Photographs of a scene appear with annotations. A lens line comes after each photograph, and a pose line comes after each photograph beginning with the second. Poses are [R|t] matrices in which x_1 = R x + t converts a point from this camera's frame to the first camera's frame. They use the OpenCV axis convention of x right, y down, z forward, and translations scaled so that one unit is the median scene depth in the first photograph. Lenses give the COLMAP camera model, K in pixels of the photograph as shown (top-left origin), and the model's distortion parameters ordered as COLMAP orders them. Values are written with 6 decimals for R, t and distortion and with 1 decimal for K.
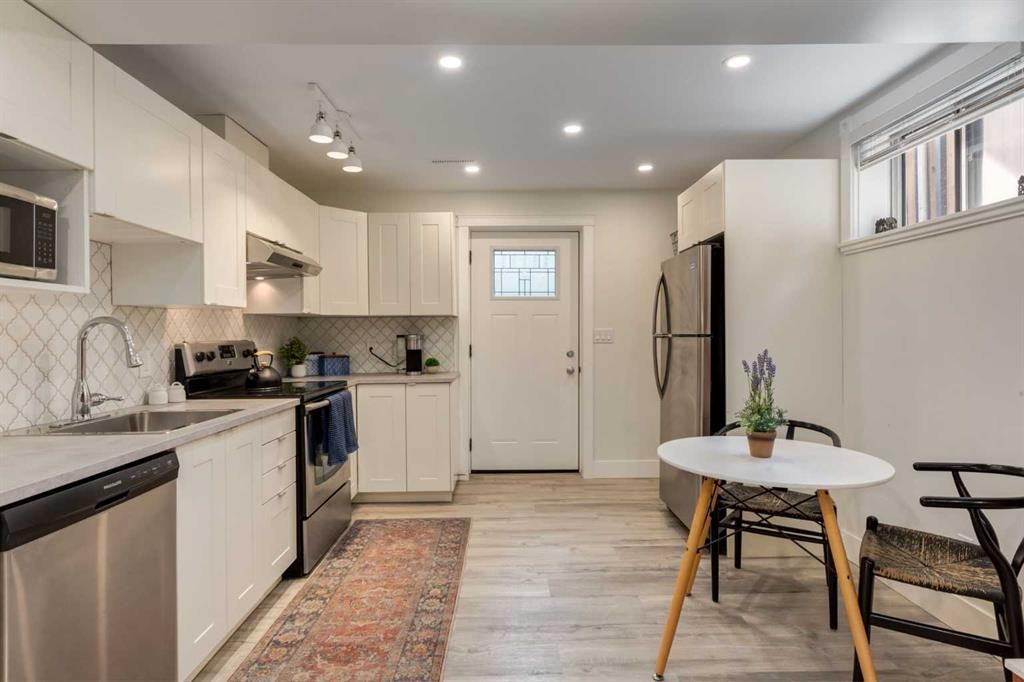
lens RADIAL K [[542.3, 0, 510.0], [0, 542.3, 348.3], [0, 0, 1]] dist [0.003041, 0.000917]
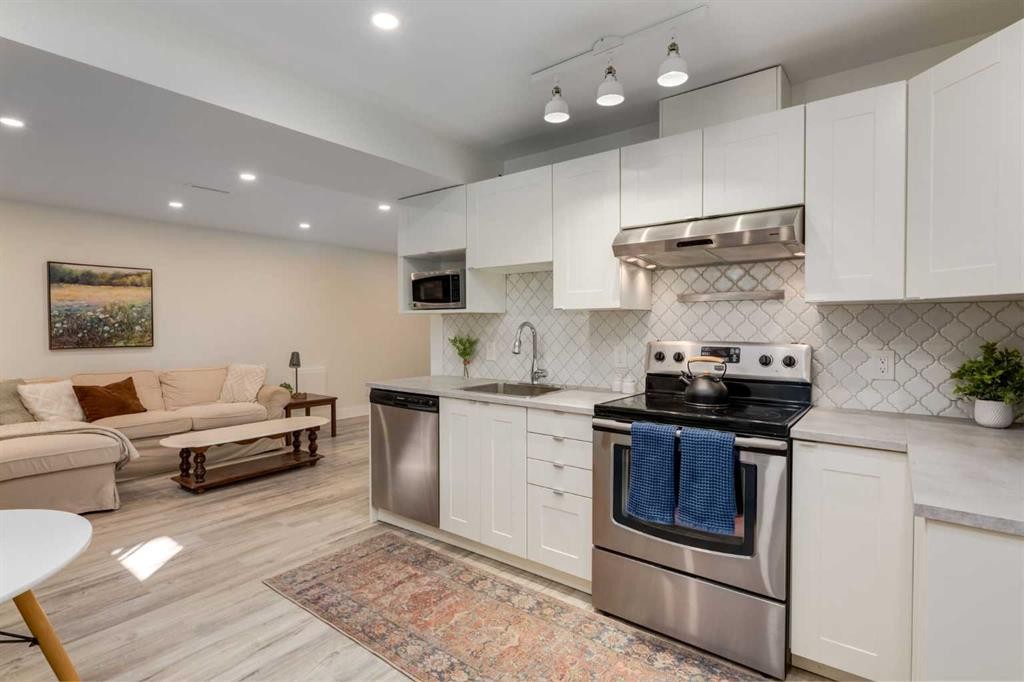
lens RADIAL K [[512.9, 0, 520.6], [0, 512.9, 335.3], [0, 0, 1]] dist [-0.003283, -0.000219]
pose [[-0.618616, 0.026599, -0.785243, 0.366764], [-0.013540, 0.998917, 0.044503, -0.066520], [0.785577, 0.038163, -0.617586, 1.504371]]
